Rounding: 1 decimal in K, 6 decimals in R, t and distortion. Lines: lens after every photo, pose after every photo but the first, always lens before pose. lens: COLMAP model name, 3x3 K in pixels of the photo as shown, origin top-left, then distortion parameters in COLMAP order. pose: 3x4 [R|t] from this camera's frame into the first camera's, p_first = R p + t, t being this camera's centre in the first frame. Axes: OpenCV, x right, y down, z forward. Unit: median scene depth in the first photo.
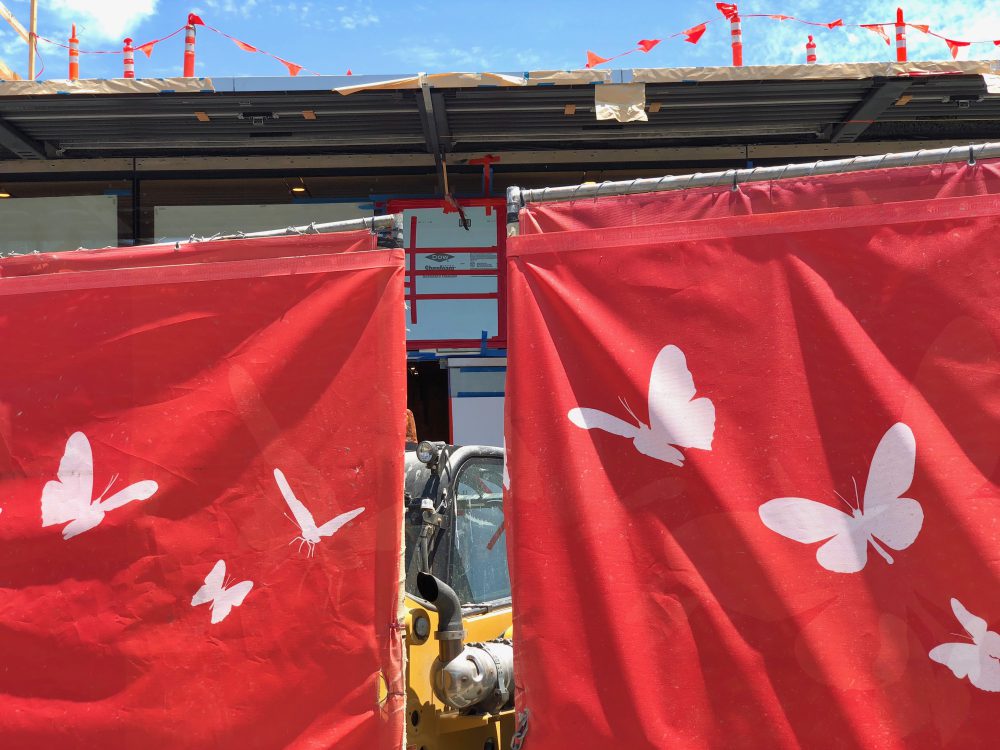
lens RADIAL K [[1513.6, 0, 494.7], [0, 1513.6, 361.2], [0, 0, 1]] dist [0.093295, -0.165247]
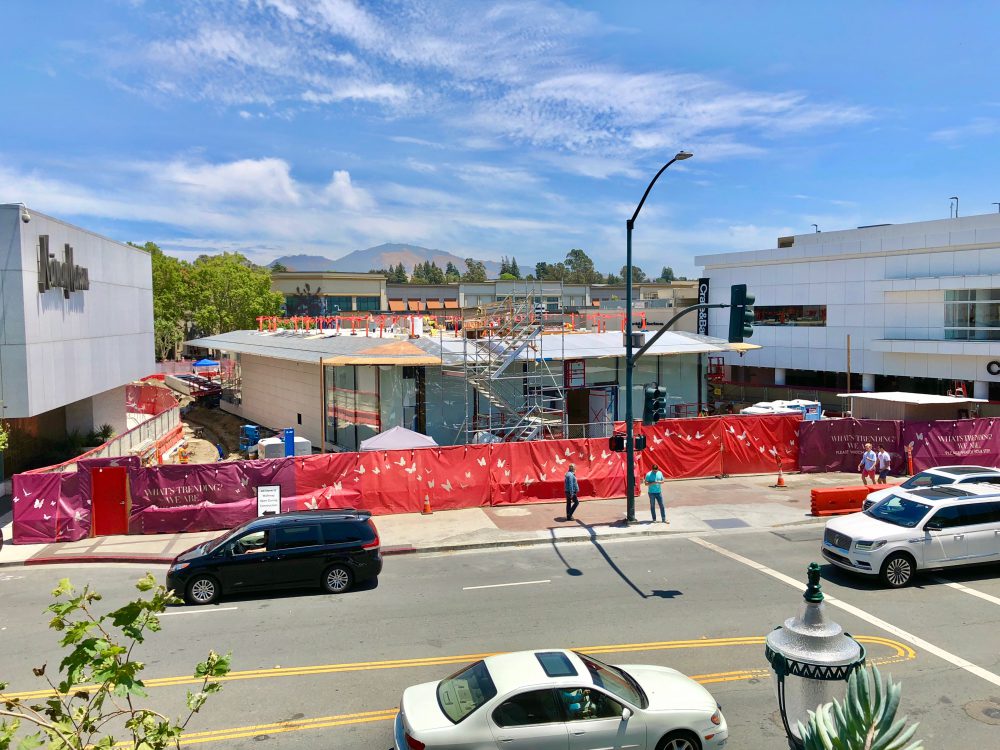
lens RADIAL K [[823.5, 0, 480.8], [0, 823.5, 369.6], [0, 0, 1]] dist [0.121225, -0.185572]
pose [[0.888384, -0.018834, 0.458714, -5.455914], [-0.044565, 0.990902, 0.126993, -1.391139], [-0.456932, -0.133261, 0.879463, -4.735664]]
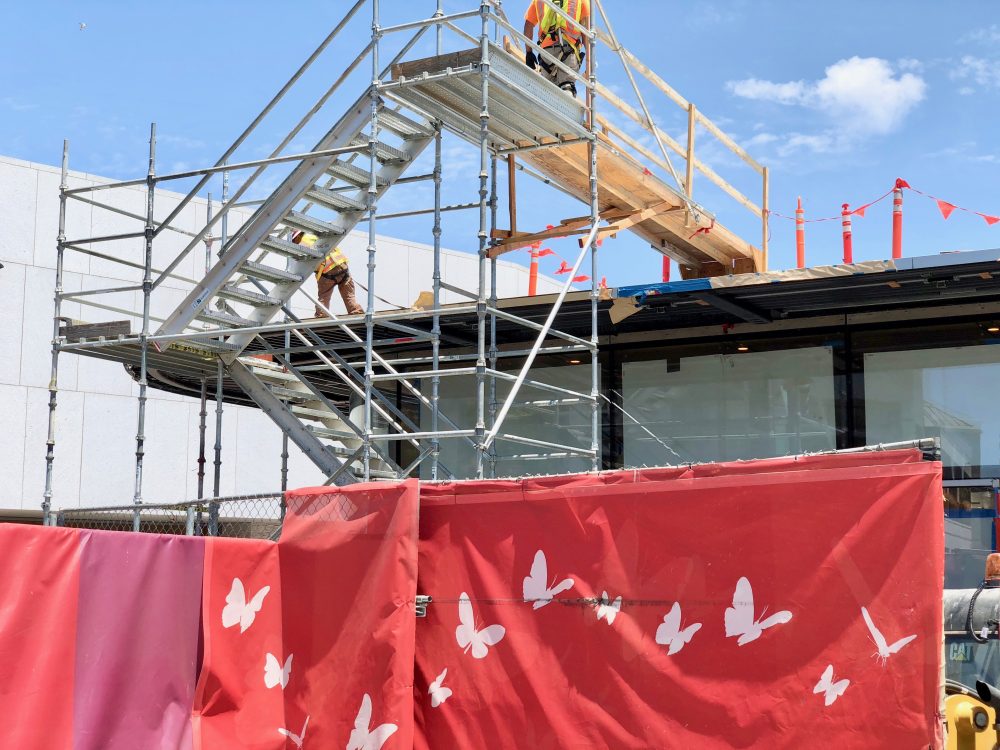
lens RADIAL K [[1513.6, 0, 494.7], [0, 1513.6, 361.2], [0, 0, 1]] dist [0.093295, -0.165247]
pose [[0.877466, -0.047161, -0.477315, 0.273156], [0.019215, 0.997812, -0.063266, -0.084275], [0.479254, 0.046343, 0.876452, -0.527895]]
